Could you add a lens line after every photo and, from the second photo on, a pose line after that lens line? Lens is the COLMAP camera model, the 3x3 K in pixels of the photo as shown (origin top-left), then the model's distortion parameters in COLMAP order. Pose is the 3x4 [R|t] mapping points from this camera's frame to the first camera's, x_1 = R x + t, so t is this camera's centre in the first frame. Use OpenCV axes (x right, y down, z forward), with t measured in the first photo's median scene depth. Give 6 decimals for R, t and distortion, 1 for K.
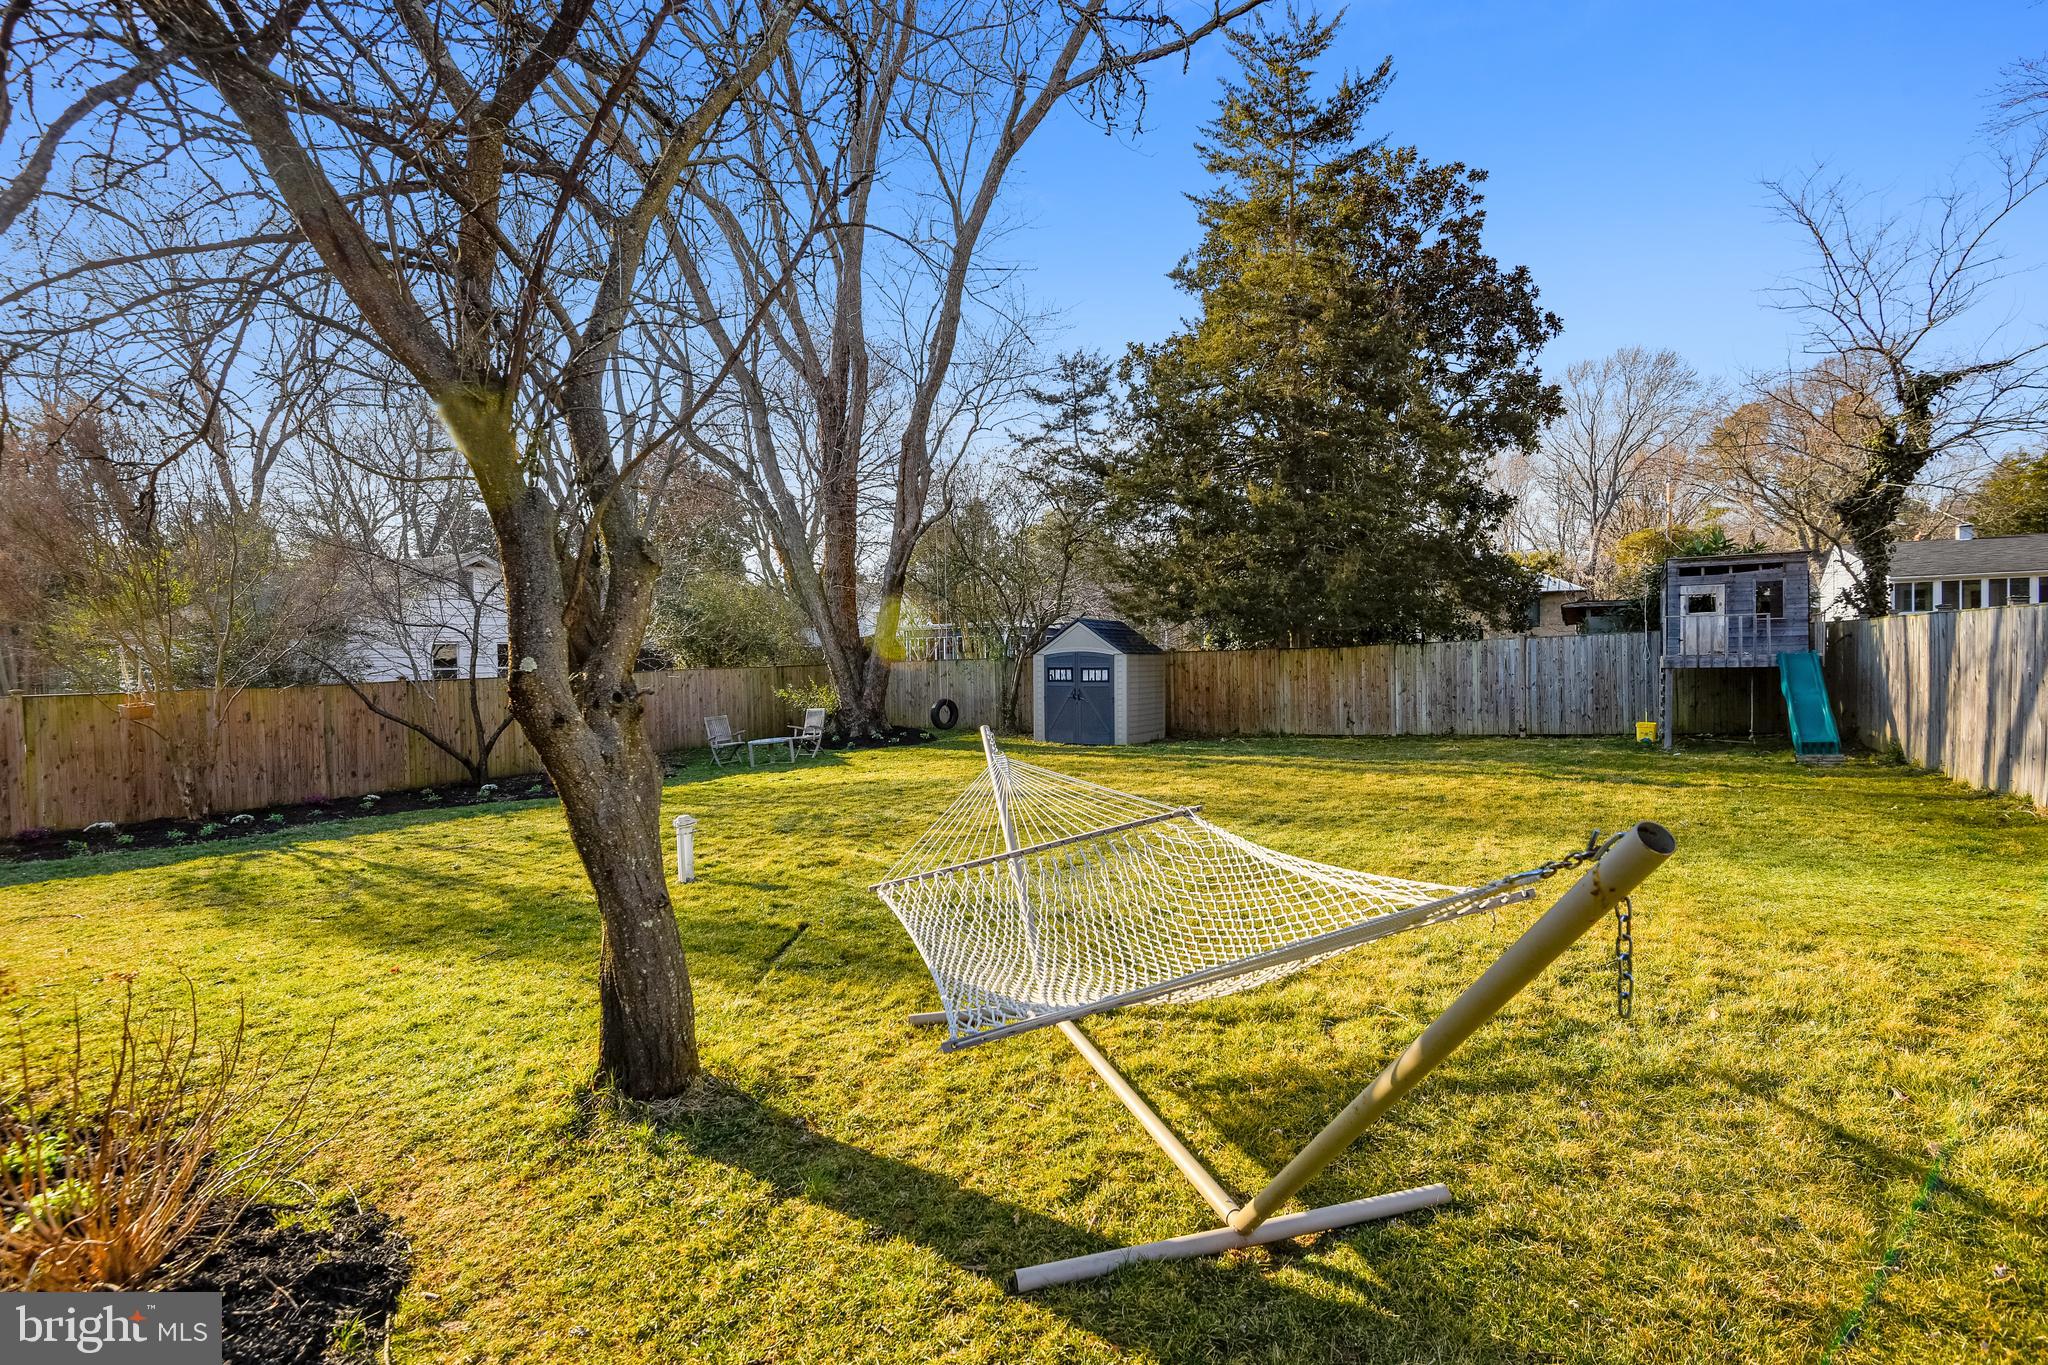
lens RADIAL K [[1006.8, 0, 1024.0], [0, 1006.8, 682.5], [0, 0, 1]] dist [0.024754, -0.000014]
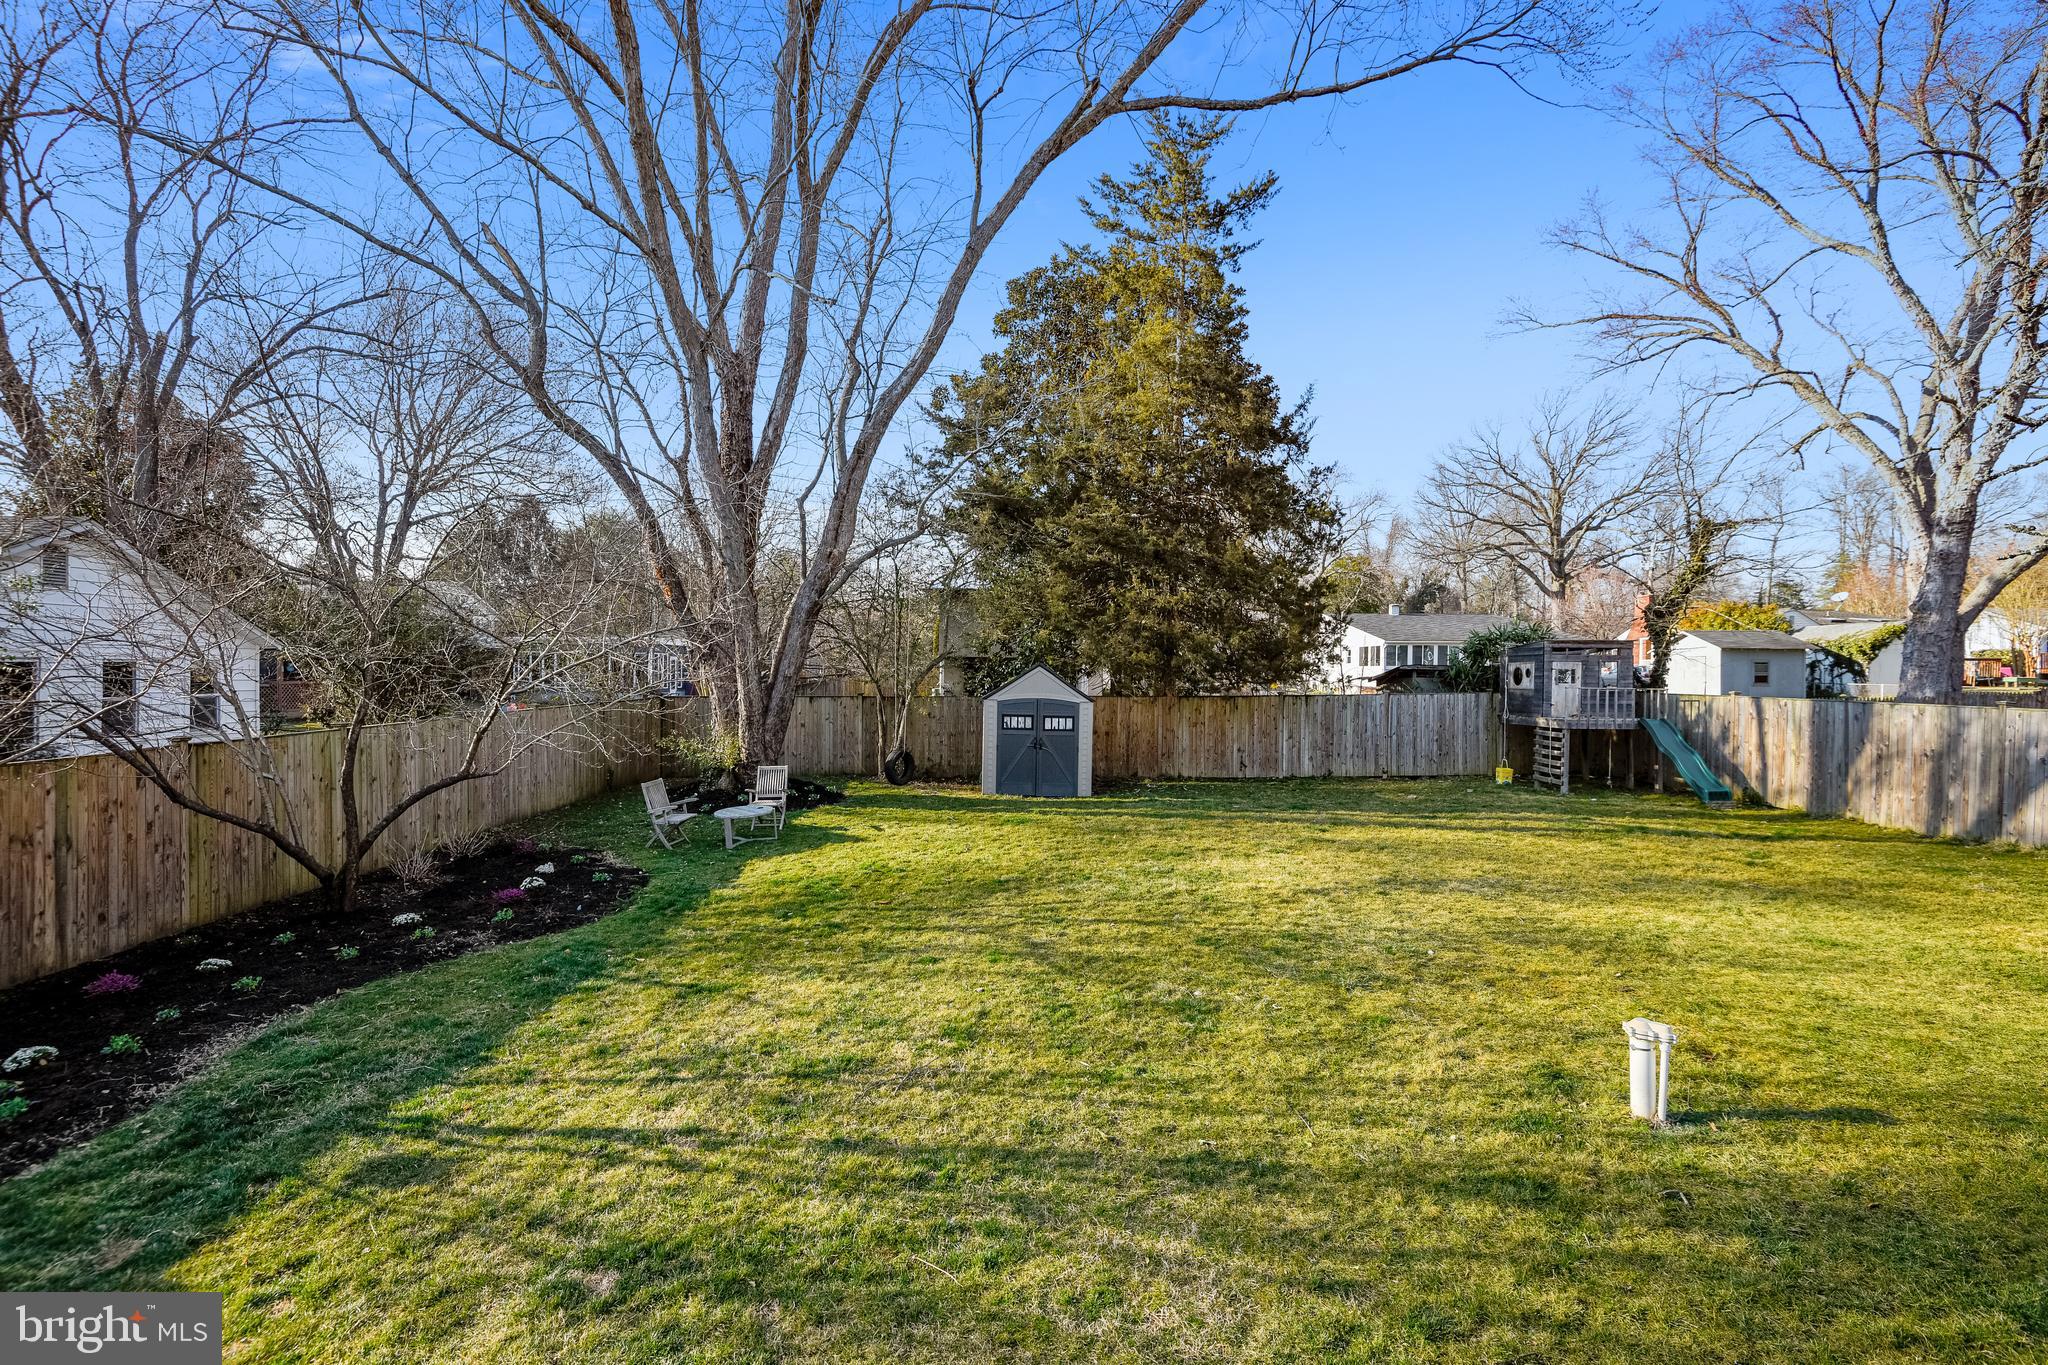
lens RADIAL K [[930.0, 0, 1026.6], [0, 930.0, 685.8], [0, 0, 1]] dist [0.021175, -0.013289]
pose [[0.864555, 0.020823, 0.502107, -0.399277], [-0.016241, 0.999777, -0.013498, -0.030721], [-0.502276, 0.003515, 0.864700, 0.255110]]
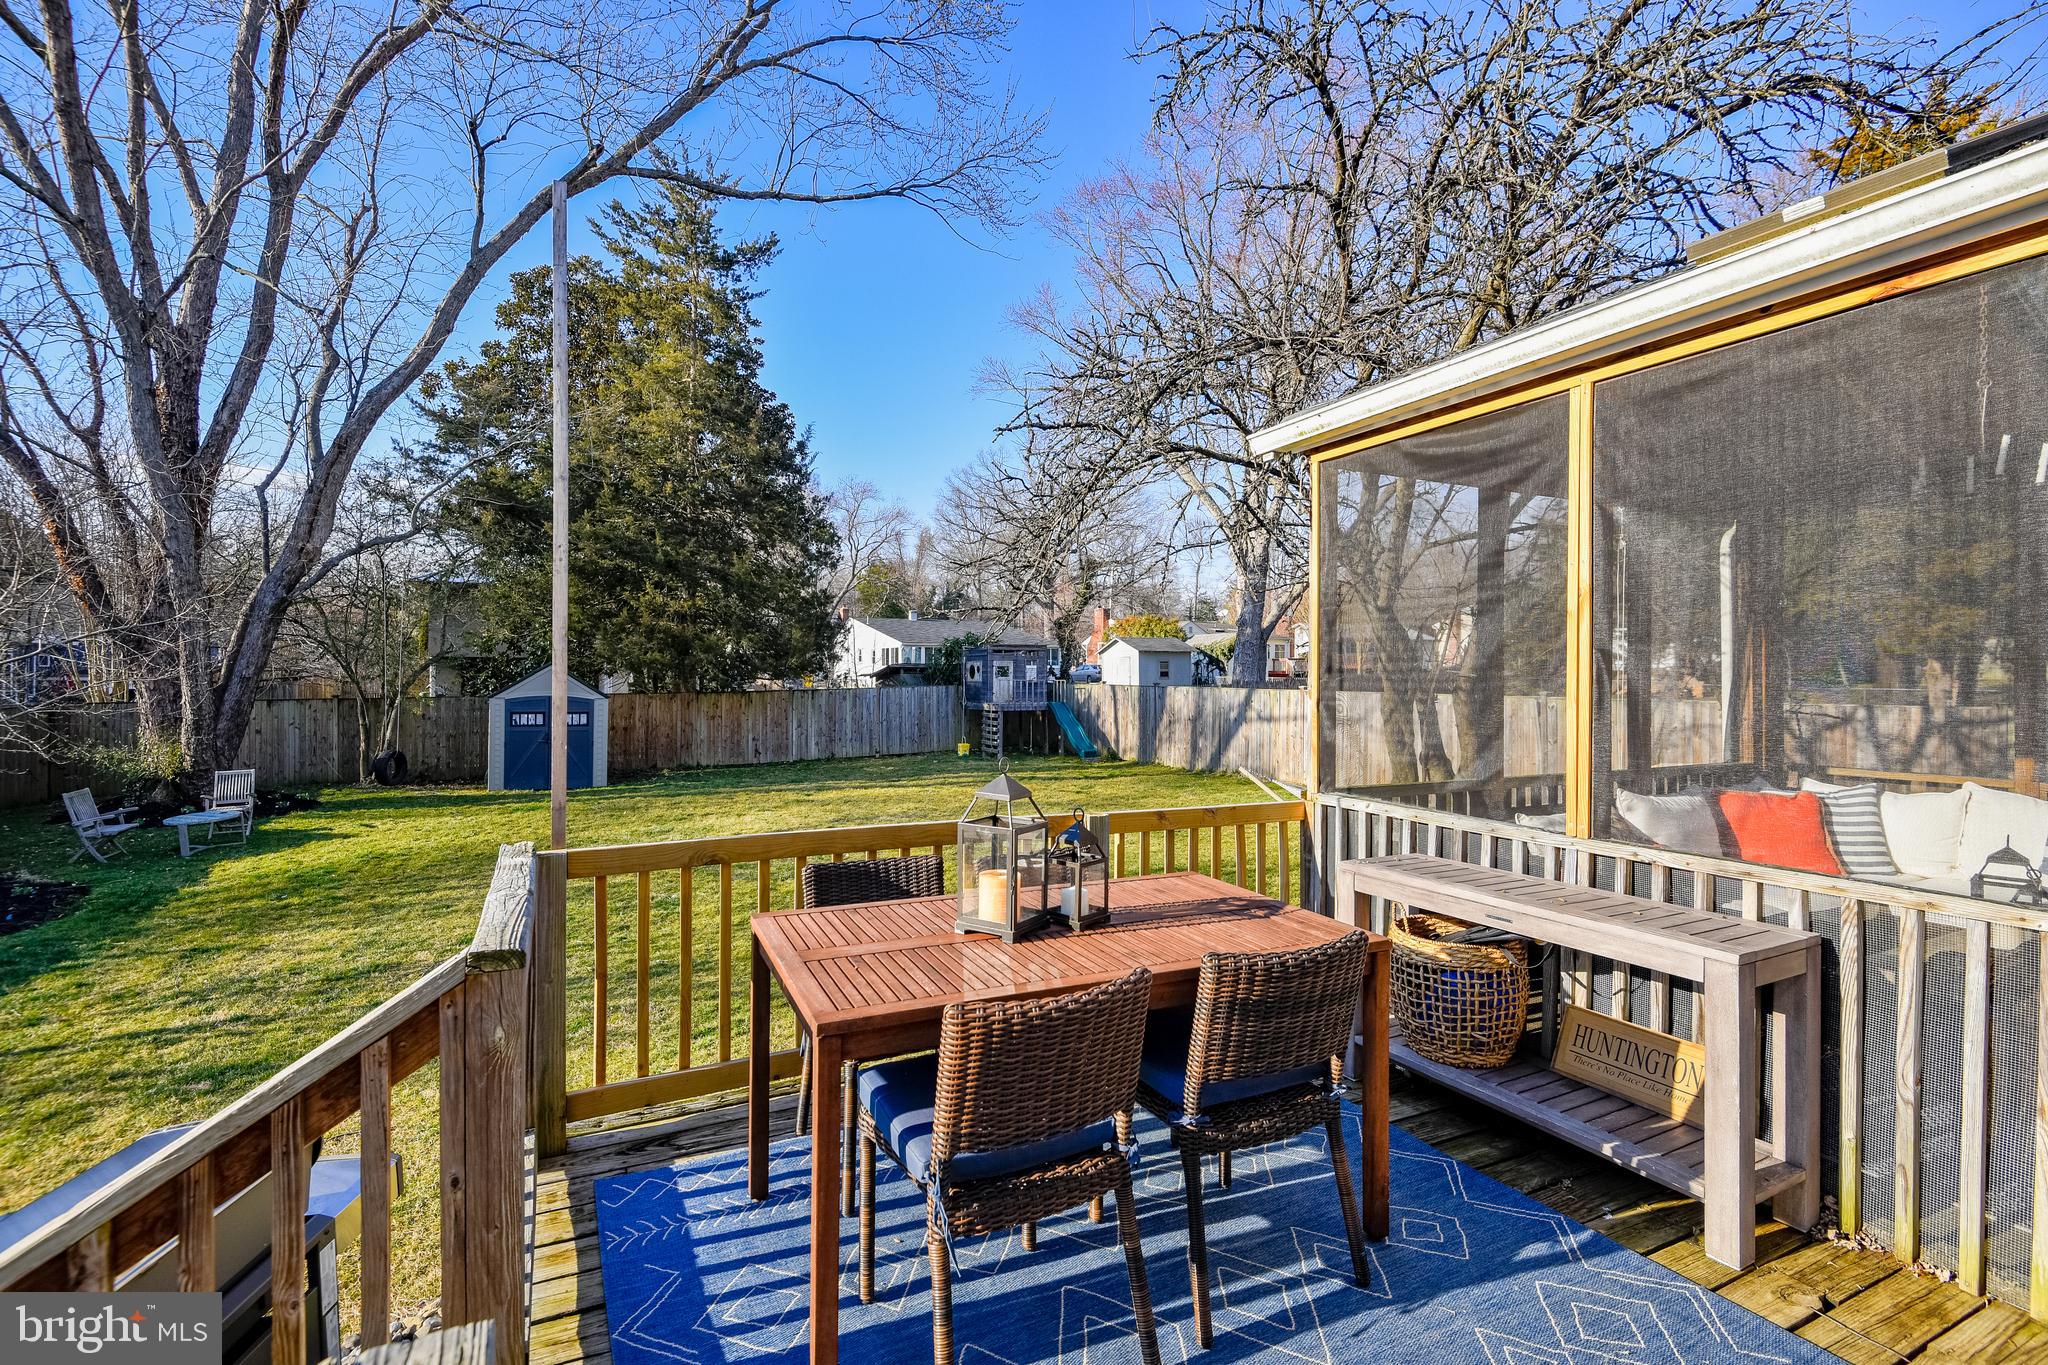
lens RADIAL K [[930.0, 0, 1032.0], [0, 930.0, 674.5], [0, 0, 1]] dist [0.022254, -0.020010]
pose [[0.532311, 0.021239, 0.846282, -0.477441], [0.006731, 0.999547, -0.029319, -0.021583], [-0.846522, 0.021303, 0.531928, 0.112869]]
